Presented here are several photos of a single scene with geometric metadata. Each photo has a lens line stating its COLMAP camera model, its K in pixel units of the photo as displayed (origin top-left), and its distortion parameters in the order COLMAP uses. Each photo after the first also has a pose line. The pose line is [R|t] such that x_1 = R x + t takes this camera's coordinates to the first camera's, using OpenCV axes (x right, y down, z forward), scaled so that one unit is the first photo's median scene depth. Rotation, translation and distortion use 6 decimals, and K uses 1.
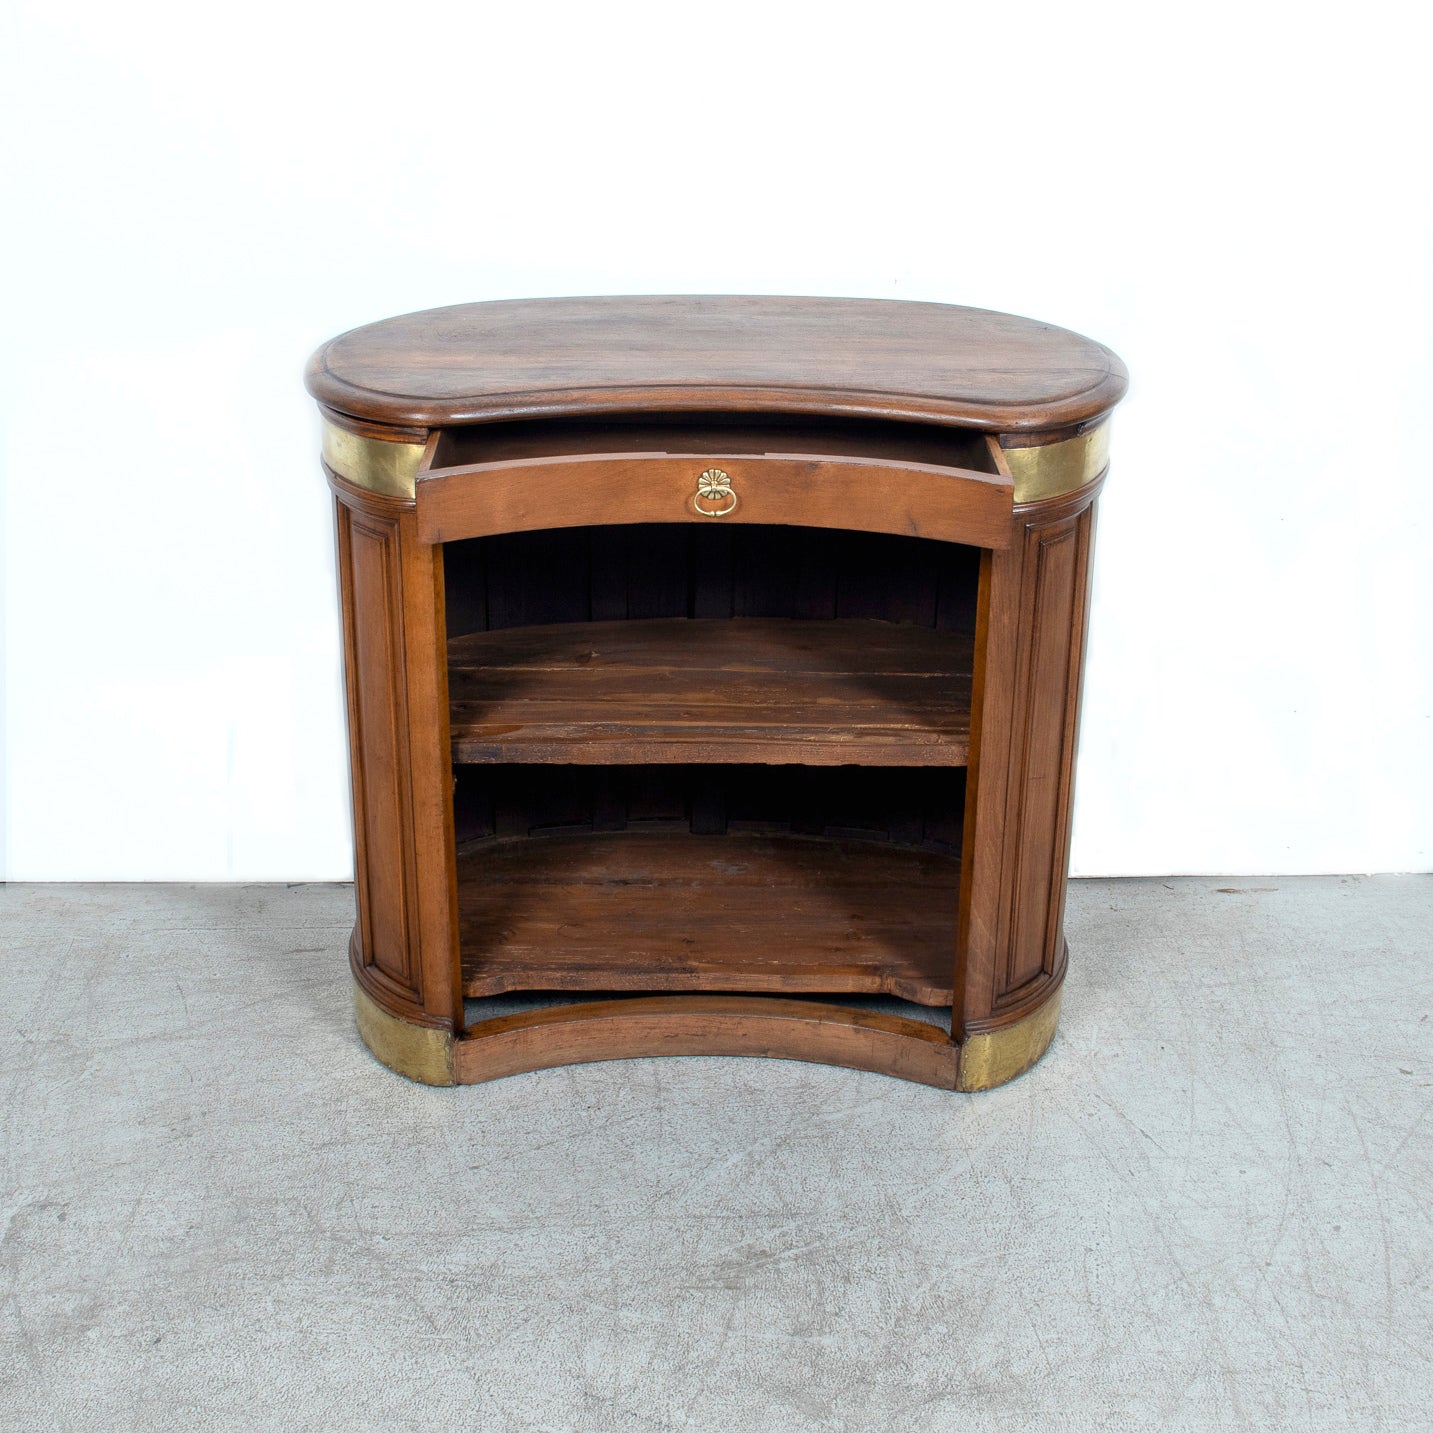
lens RADIAL K [[2197.5, 0, 710.4], [0, 2197.5, 711.7], [0, 0, 1]] dist [-0.104196, 0.142205]
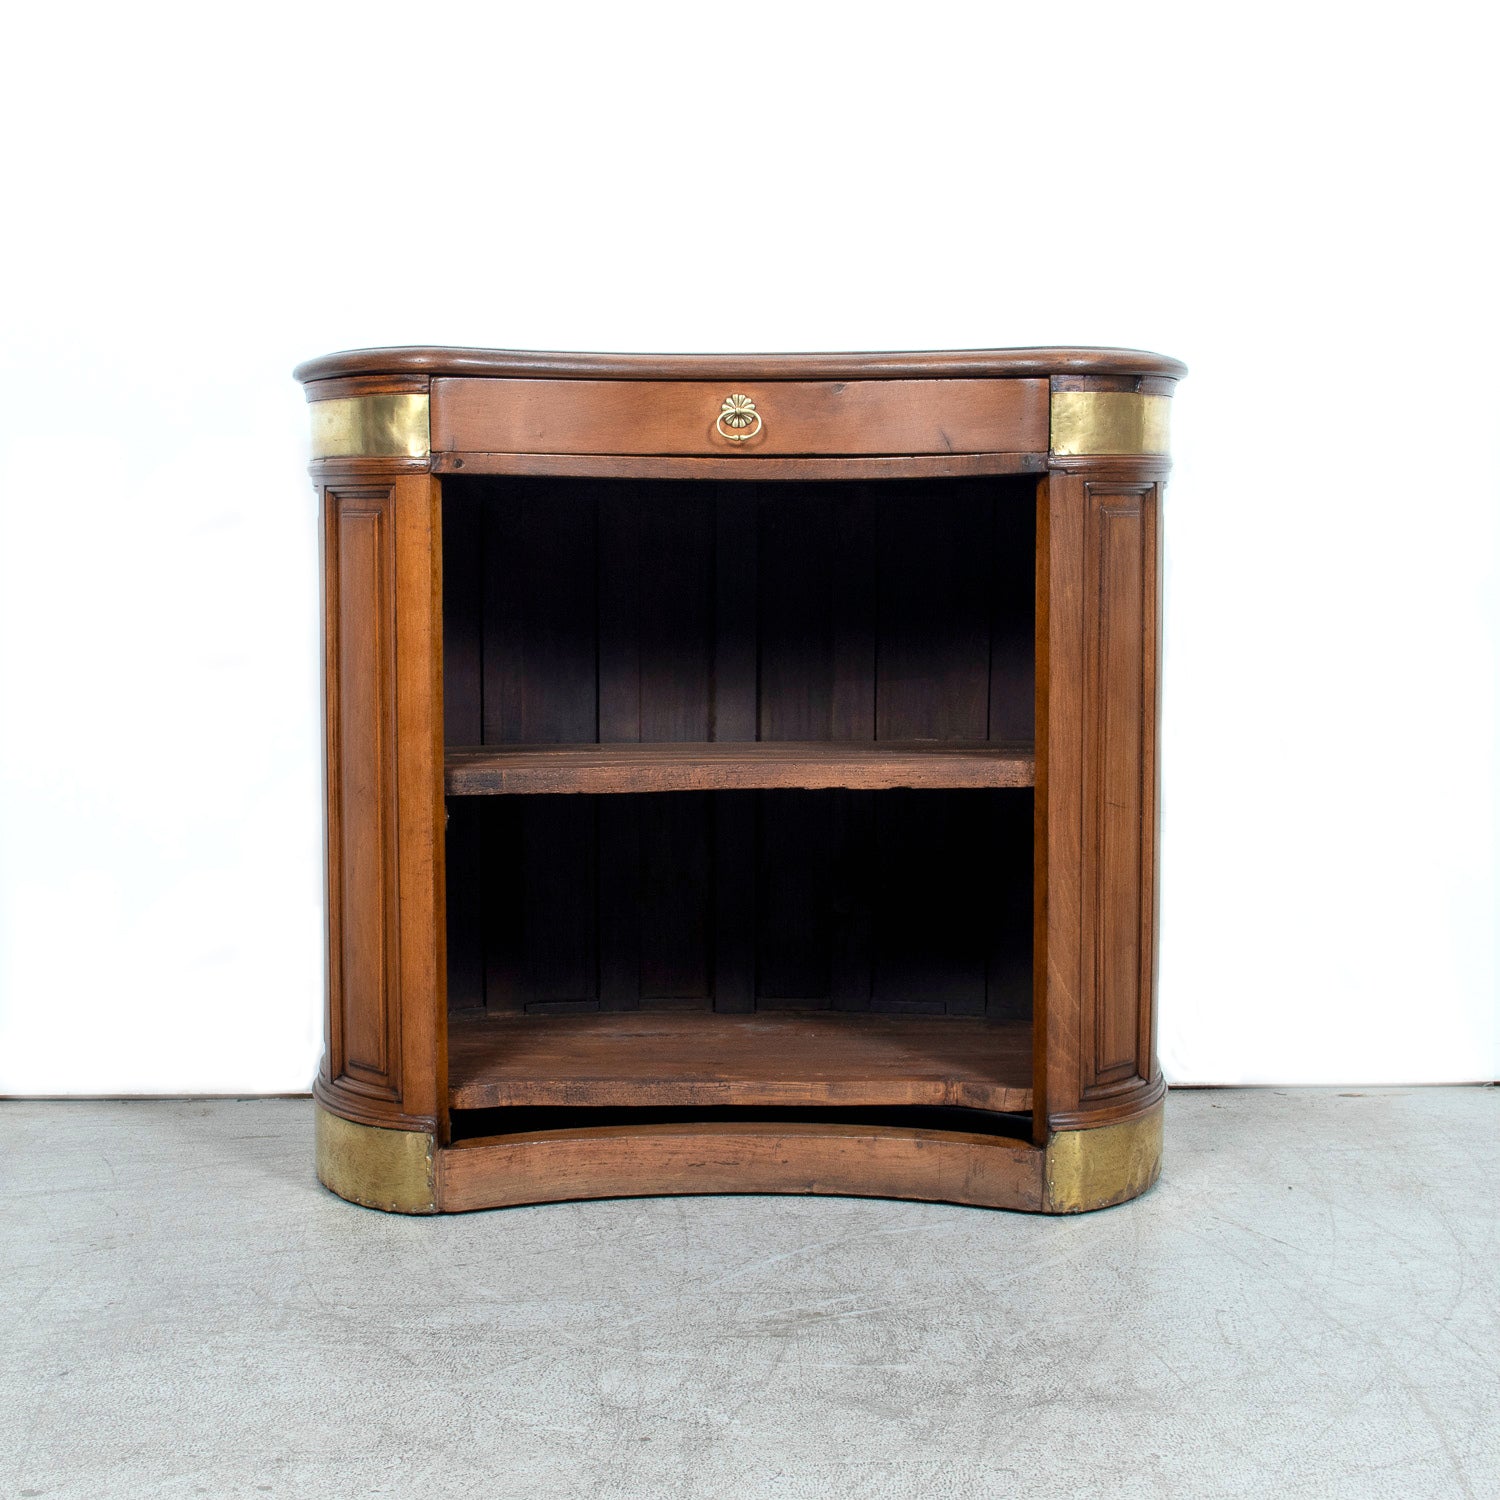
lens RADIAL K [[2518.4, 0, 686.8], [0, 2518.4, 752.5], [0, 0, 1]] dist [-0.037440, 0.169807]
pose [[0.999903, -0.013226, -0.004414, -0.016893], [0.011034, 0.944139, -0.329362, 0.345575], [0.008524, 0.329281, 0.944193, 0.049217]]
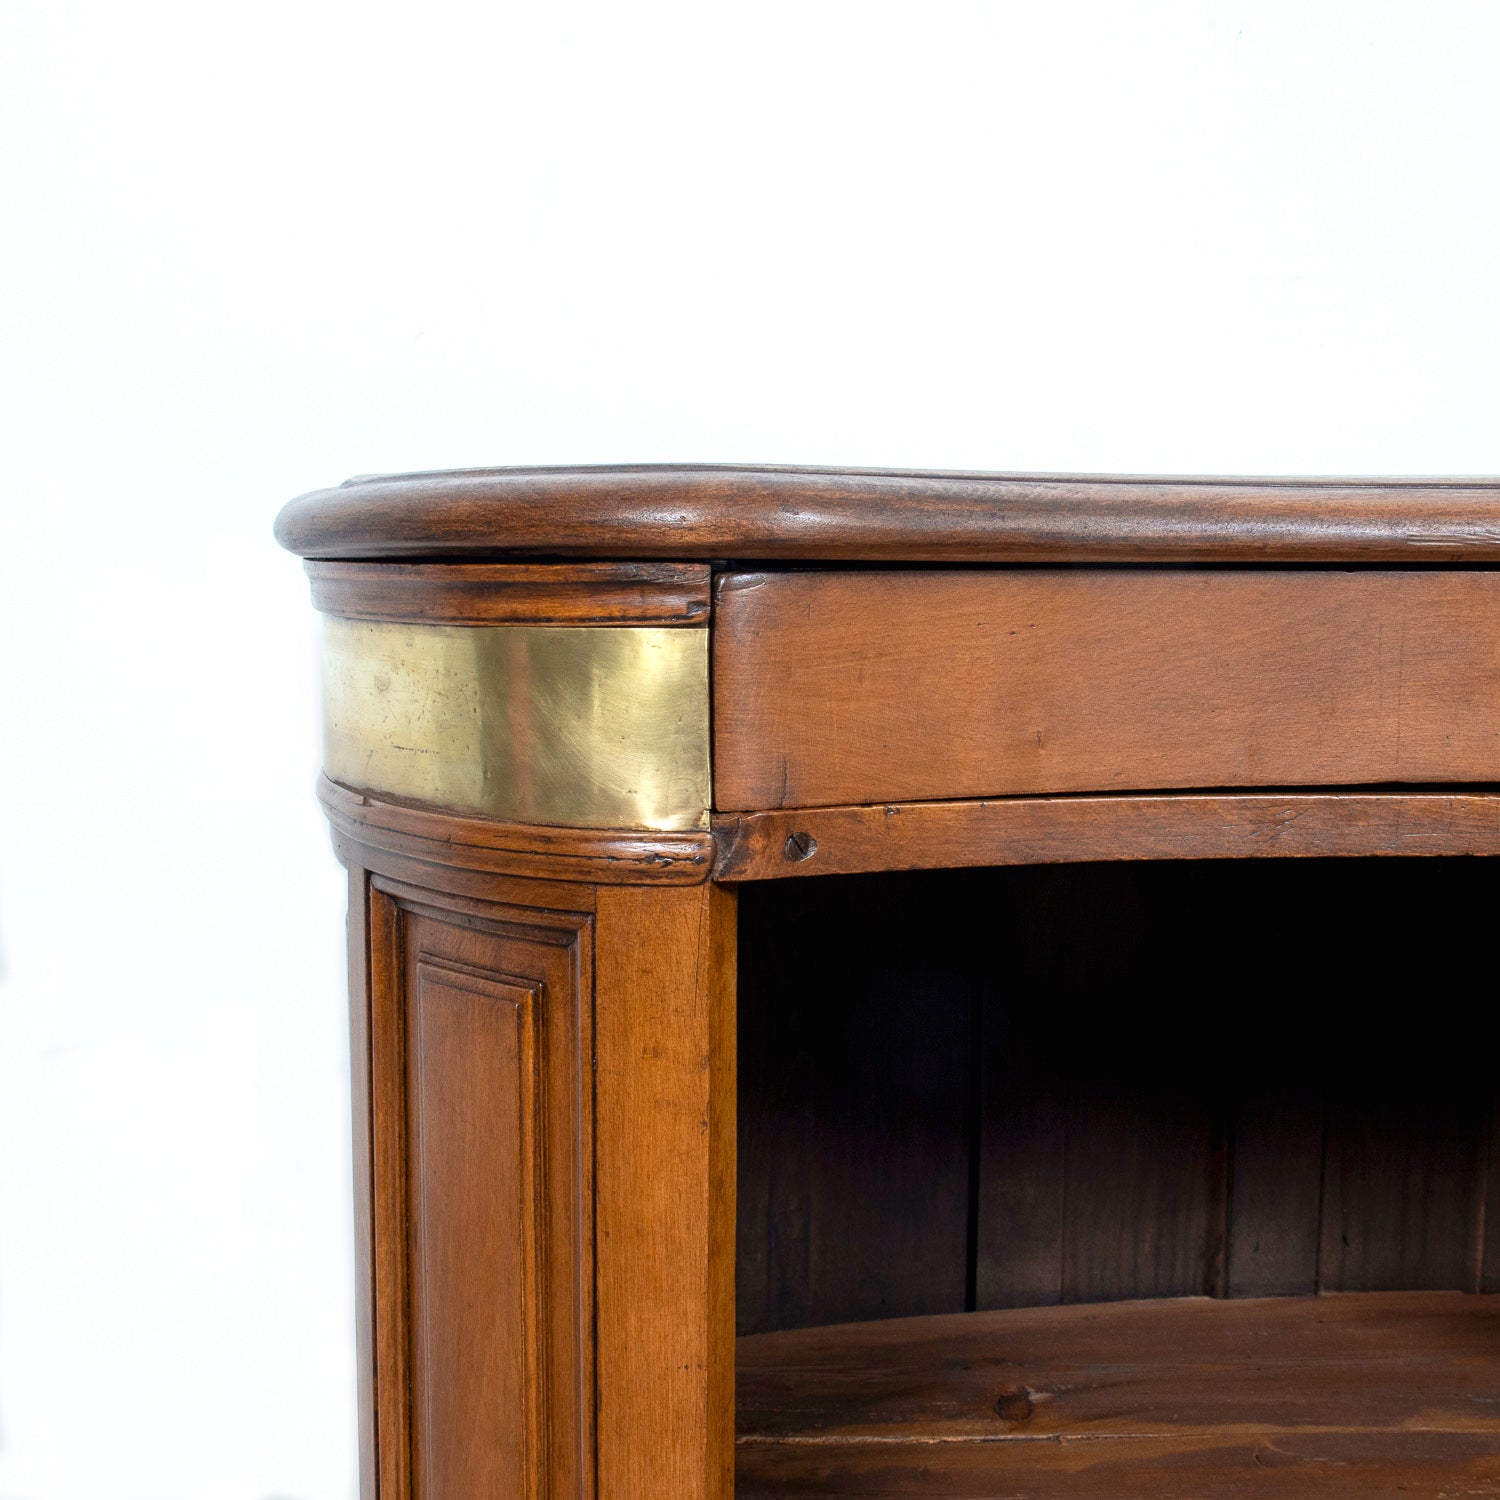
lens RADIAL K [[2172.8, 0, 666.2], [0, 2172.8, 750.8], [0, 0, 1]] dist [-0.103919, 0.057458]
pose [[0.999877, -0.014912, -0.004843, -0.124776], [0.012678, 0.950689, -0.309886, -0.019914], [0.009225, 0.309787, 0.950761, 0.693729]]
